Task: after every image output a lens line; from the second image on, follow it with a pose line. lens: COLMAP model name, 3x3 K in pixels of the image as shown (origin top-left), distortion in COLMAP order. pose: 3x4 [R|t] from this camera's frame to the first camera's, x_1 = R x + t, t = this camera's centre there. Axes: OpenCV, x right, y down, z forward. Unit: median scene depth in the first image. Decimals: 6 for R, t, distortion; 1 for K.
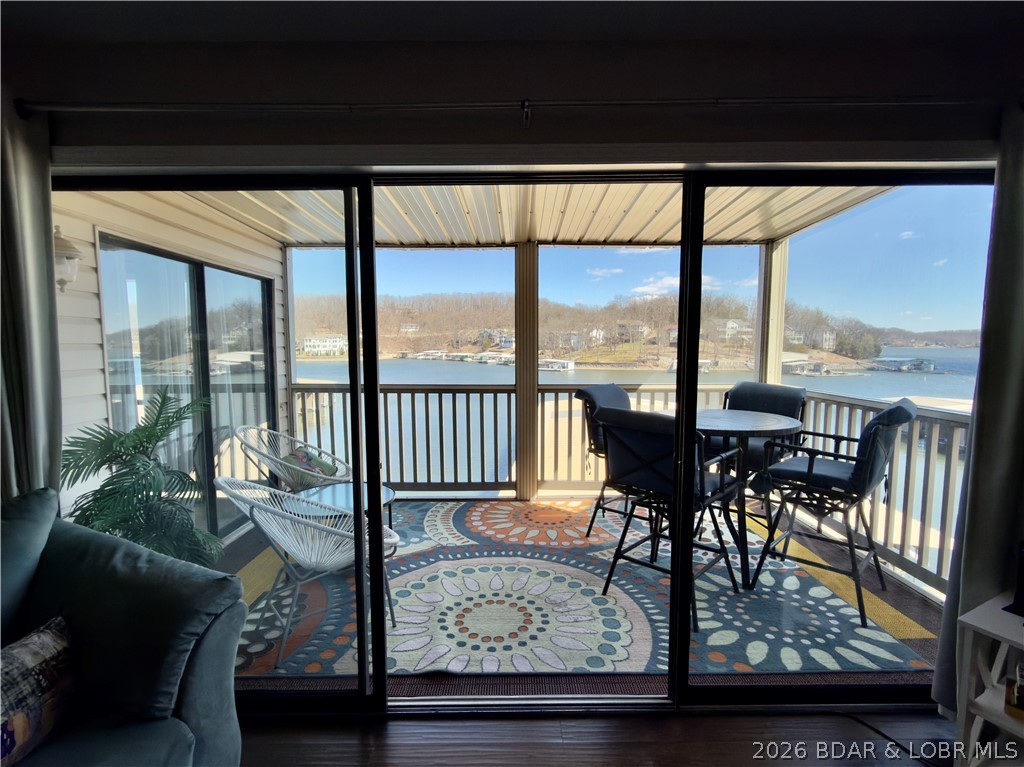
lens RADIAL K [[487.0, 0, 513.4], [0, 487.0, 386.4], [0, 0, 1]] dist [-0.001019, 0.000313]
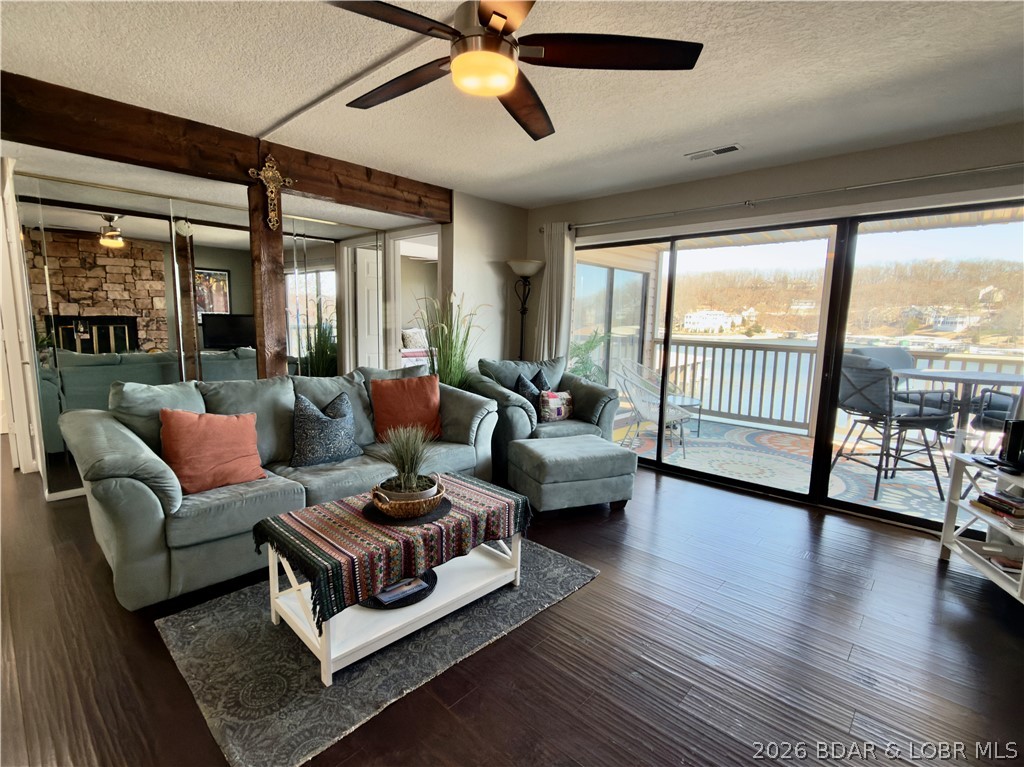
lens RADIAL K [[487.0, 0, 514.0], [0, 487.0, 386.6], [0, 0, 1]] dist [-0.001019, 0.000313]
pose [[0.738820, 0.110929, -0.664711, 0.323801], [-0.079552, 0.993819, 0.077431, 0.075755], [0.669191, -0.004329, 0.743078, -0.562977]]
